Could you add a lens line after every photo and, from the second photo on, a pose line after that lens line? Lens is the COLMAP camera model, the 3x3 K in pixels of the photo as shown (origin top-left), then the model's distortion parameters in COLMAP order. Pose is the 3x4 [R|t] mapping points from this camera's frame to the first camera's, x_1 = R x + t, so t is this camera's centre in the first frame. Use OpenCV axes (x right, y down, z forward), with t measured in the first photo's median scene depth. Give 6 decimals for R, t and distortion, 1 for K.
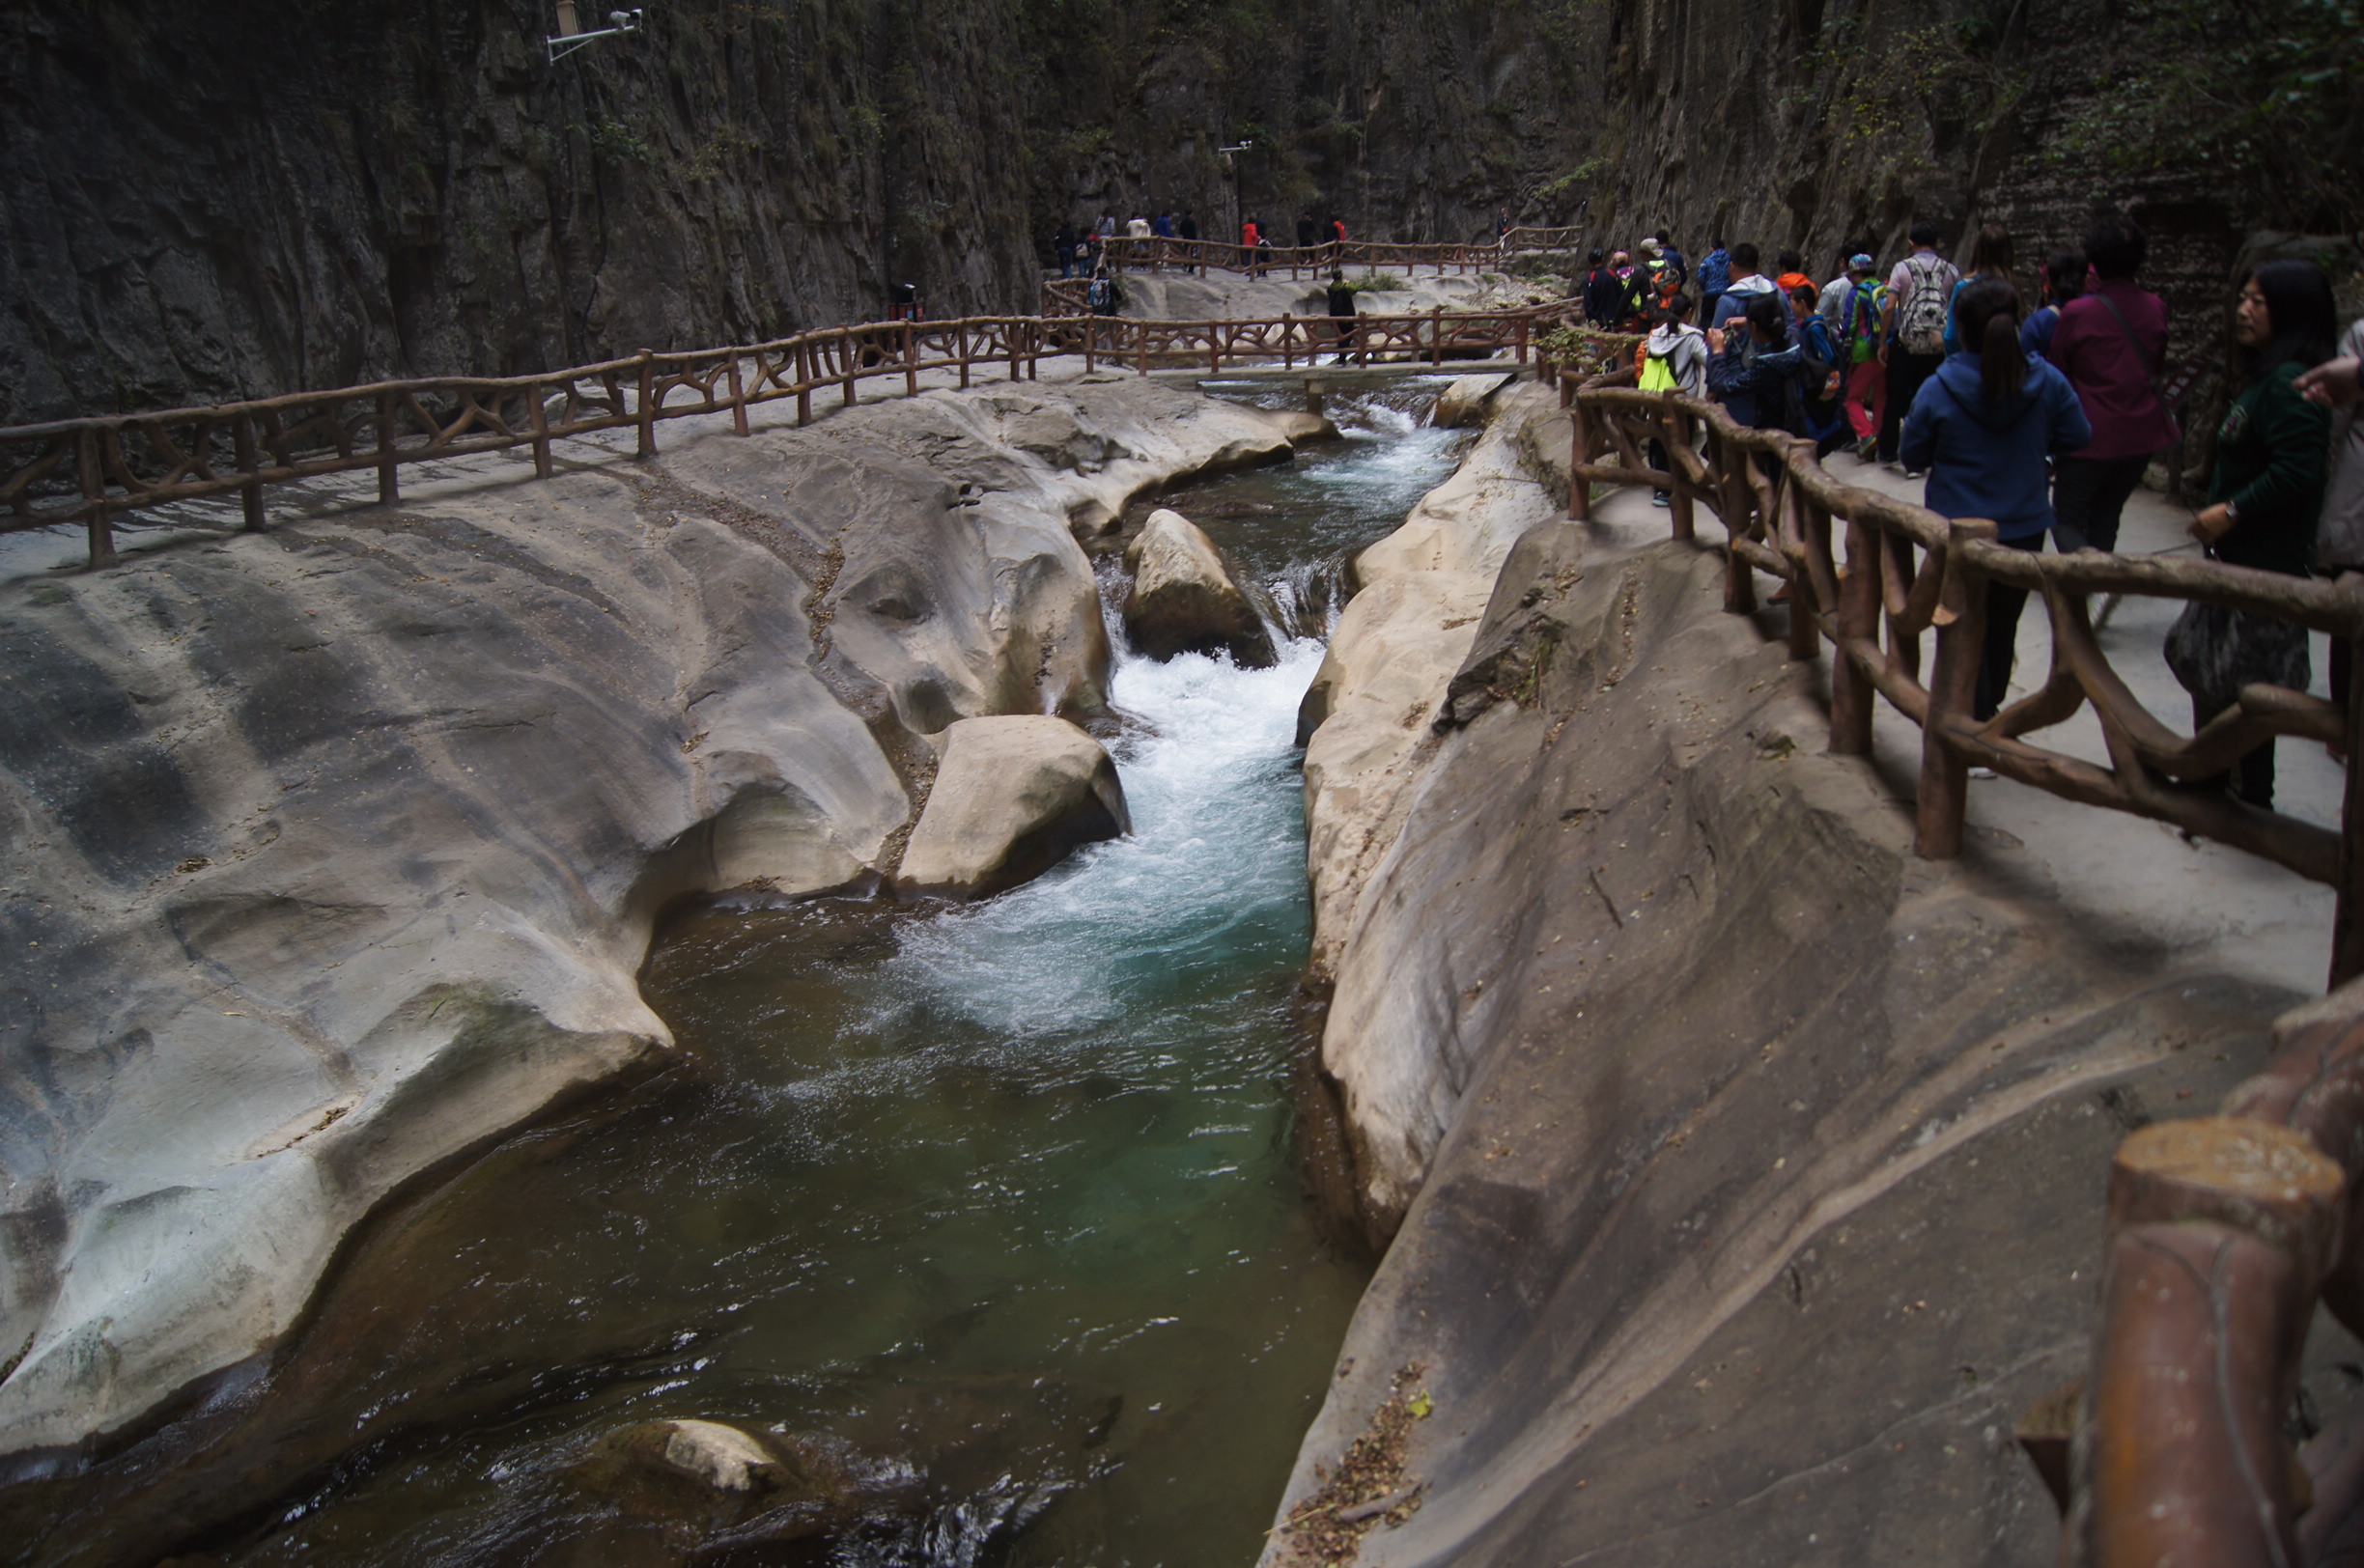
lens RADIAL K [[1828.4, 0, 1183.8], [0, 1828.4, 814.5], [0, 0, 1]] dist [-0.074956, -0.001996]
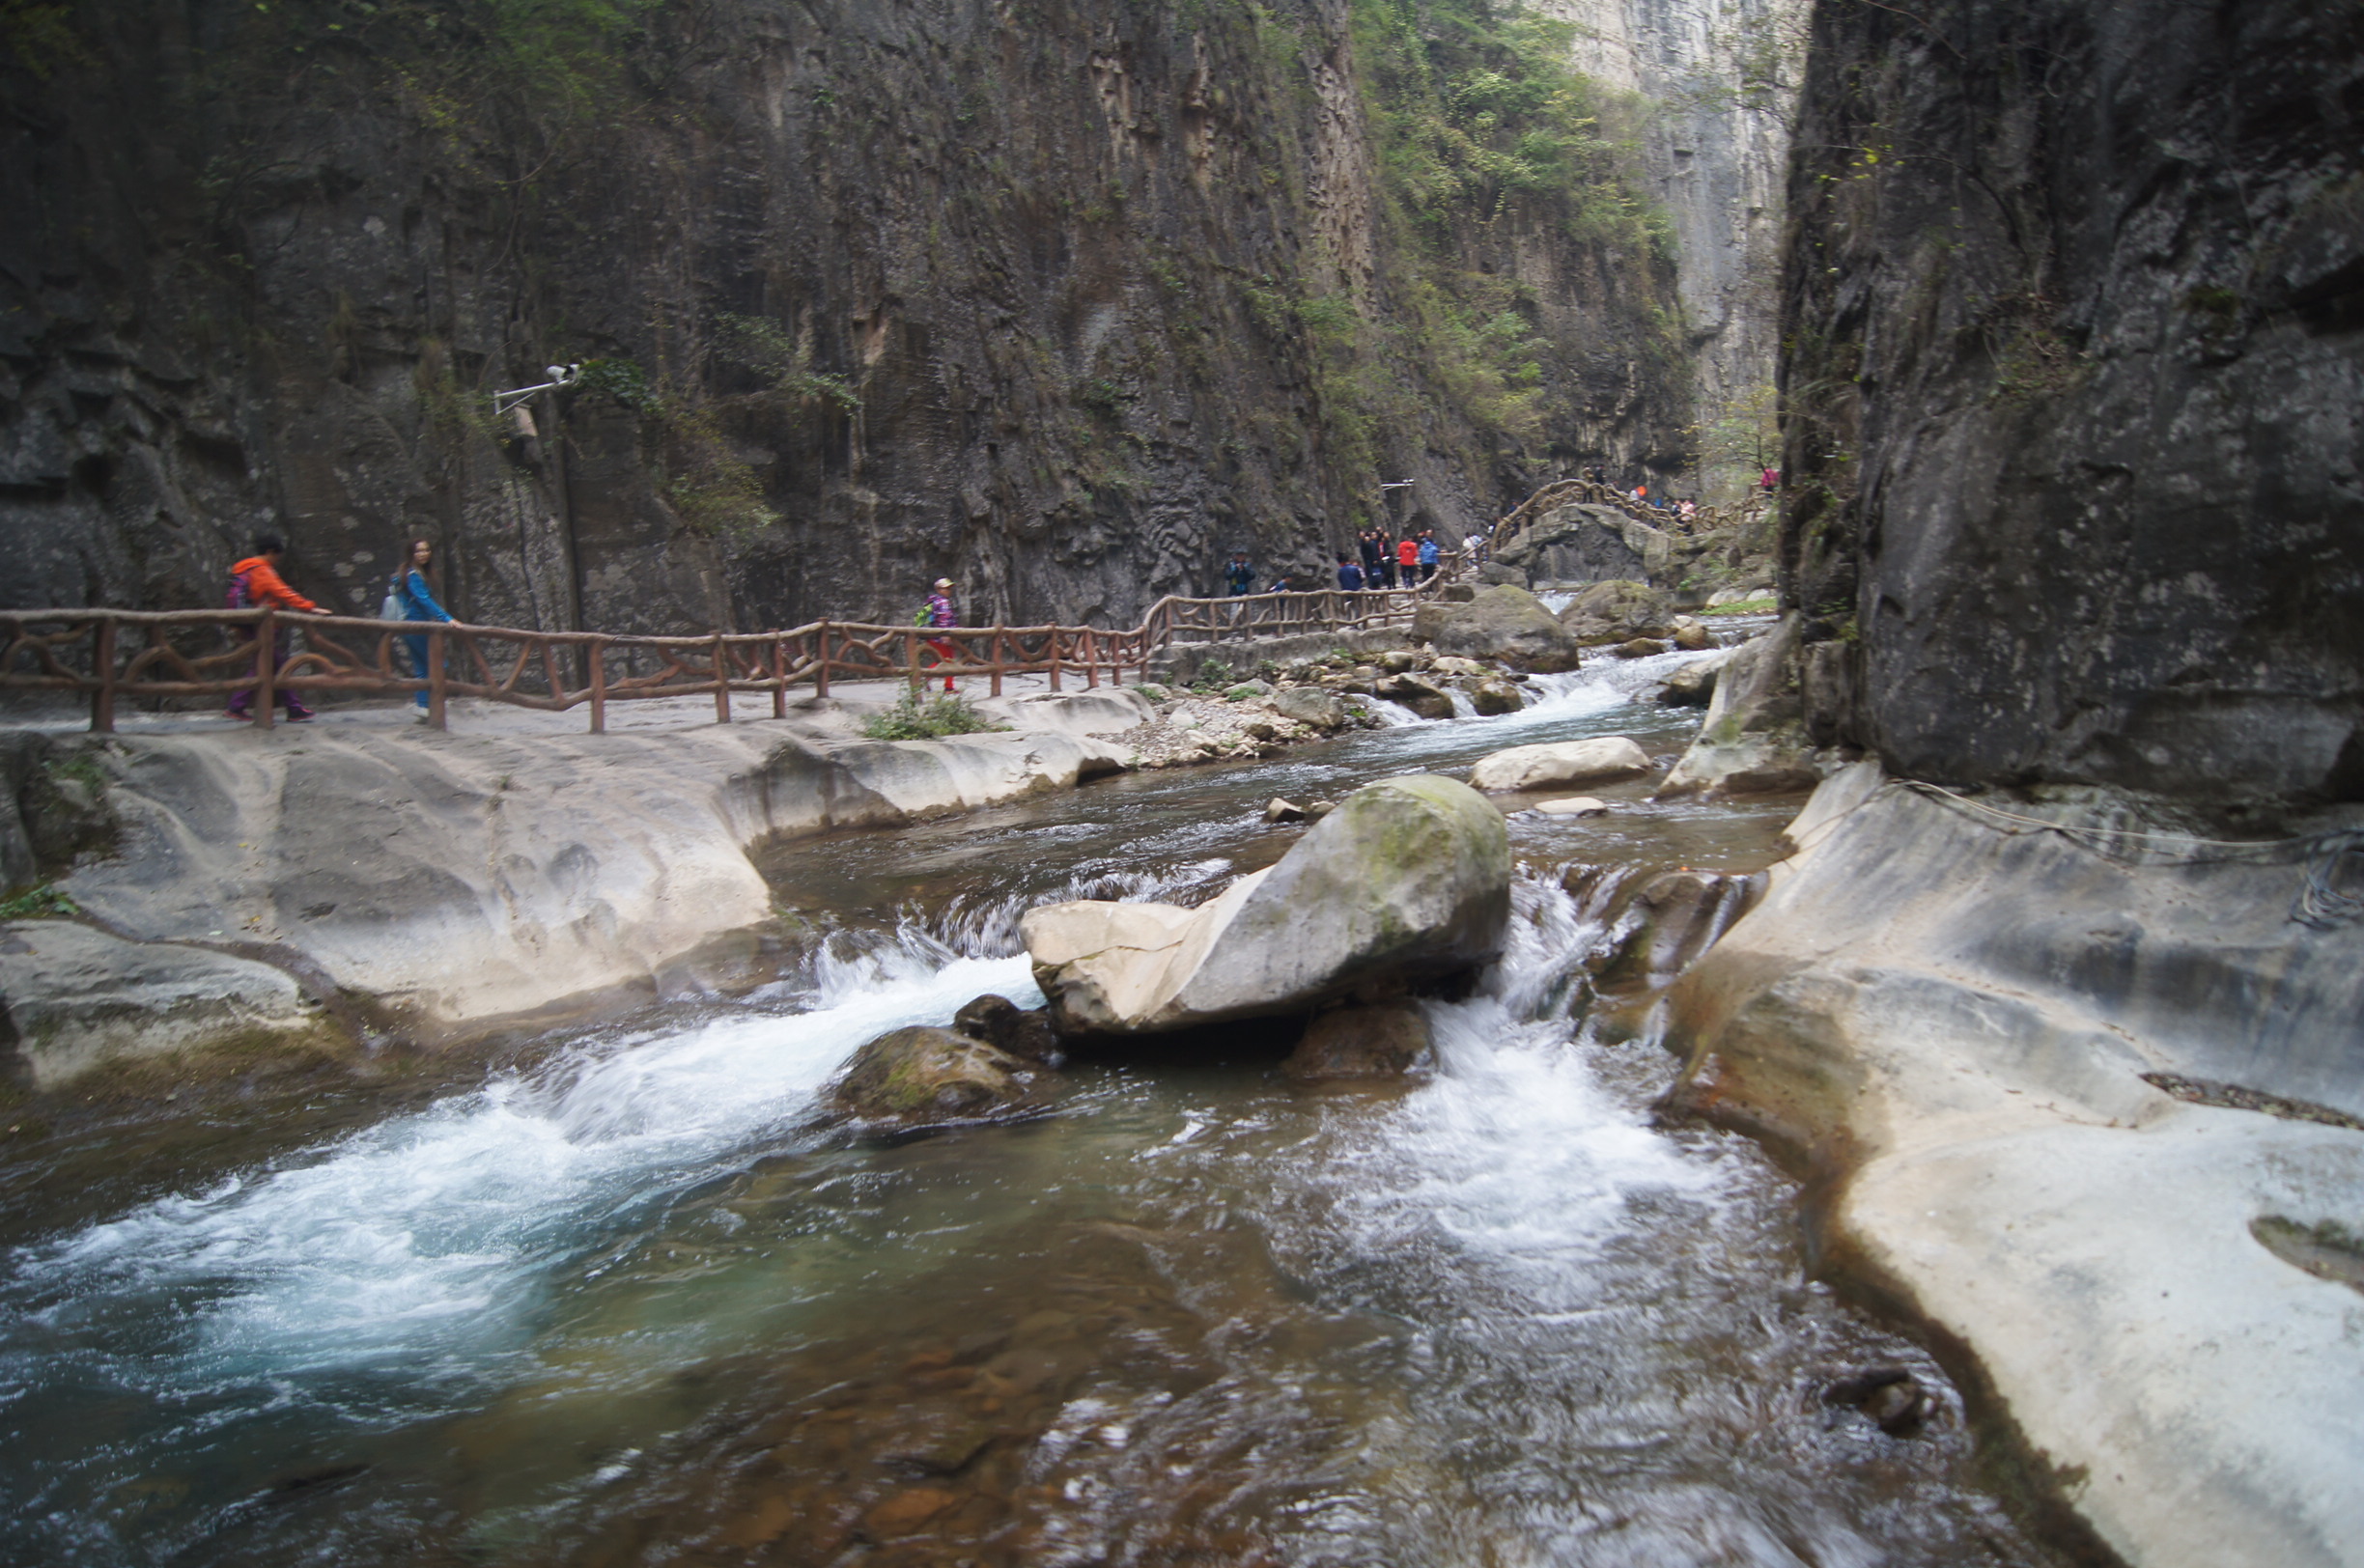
lens RADIAL K [[1828.4, 0, 1183.8], [0, 1828.4, 814.5], [0, 0, 1]] dist [-0.074956, -0.001996]
pose [[0.955975, -0.069135, 0.285189, 0.038446], [0.132699, 0.968655, -0.209997, -0.164534], [-0.261732, 0.238596, 0.935184, 0.561417]]
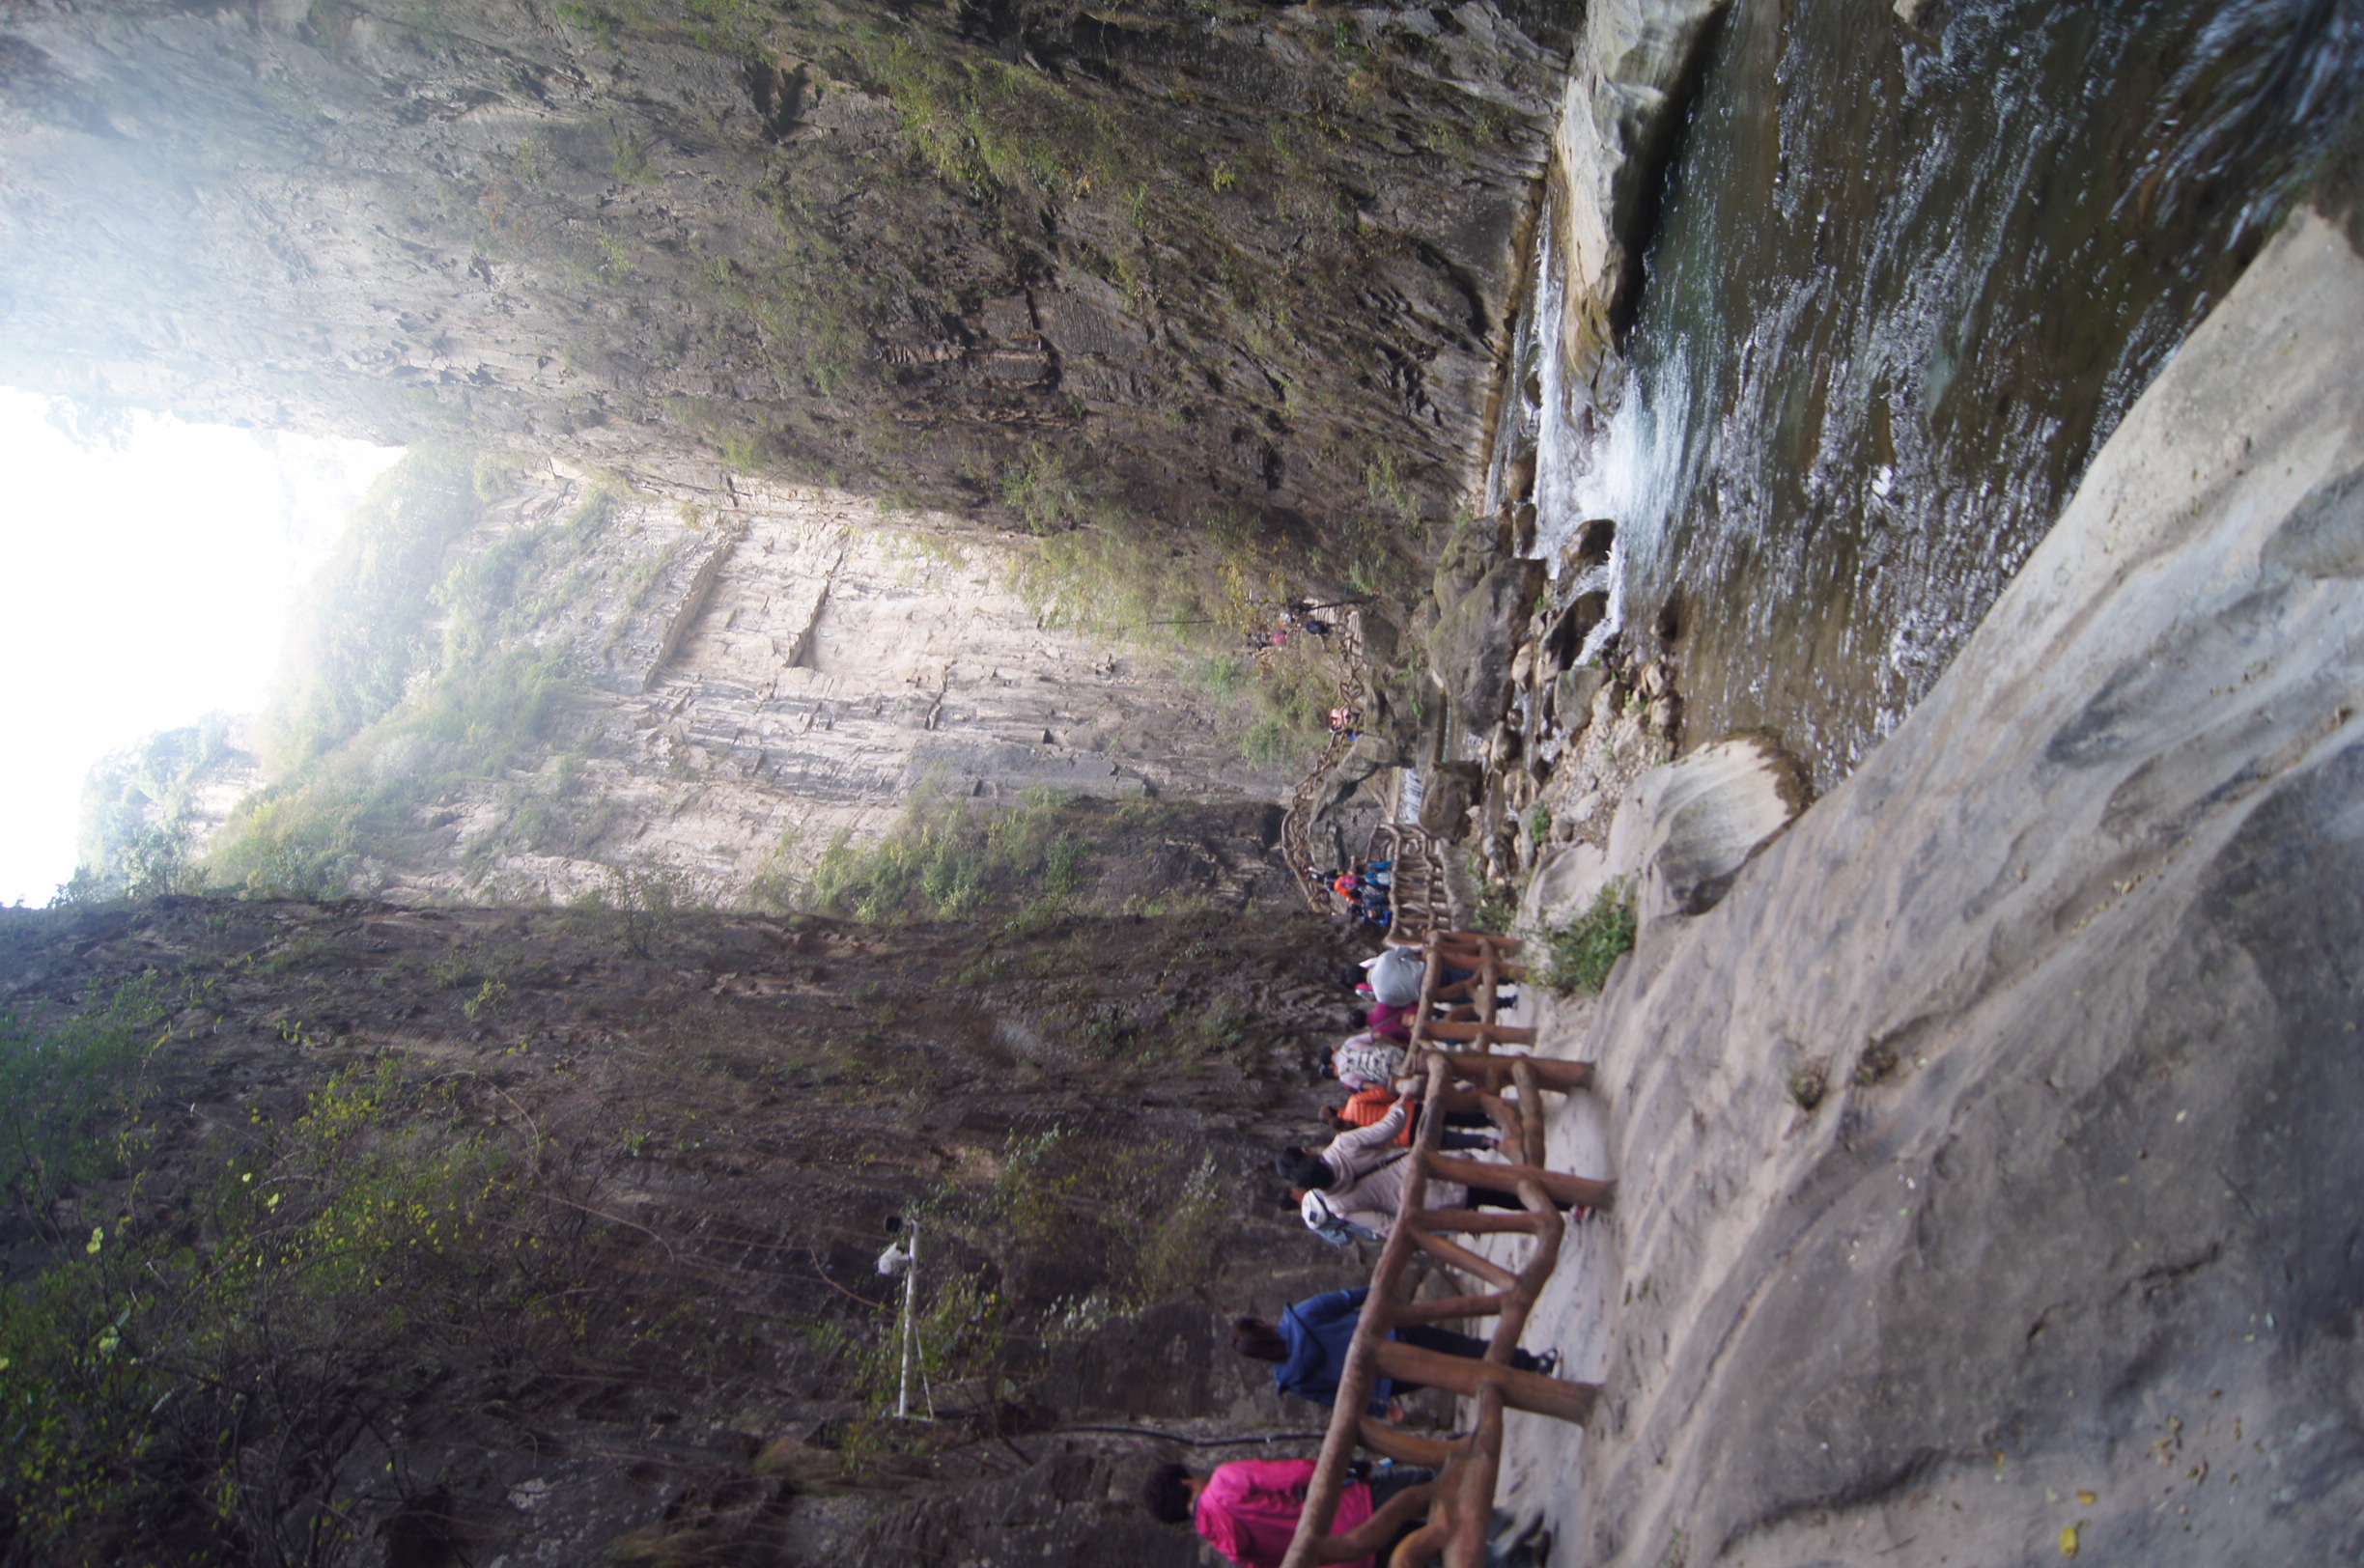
lens RADIAL K [[1828.4, 0, 1183.8], [0, 1828.4, 814.5], [0, 0, 1]] dist [-0.074956, -0.001996]
pose [[0.187067, -0.787596, 0.587111, -0.035714], [0.925074, -0.059853, -0.375042, -0.229360], [0.330522, 0.613279, 0.717387, 0.731023]]
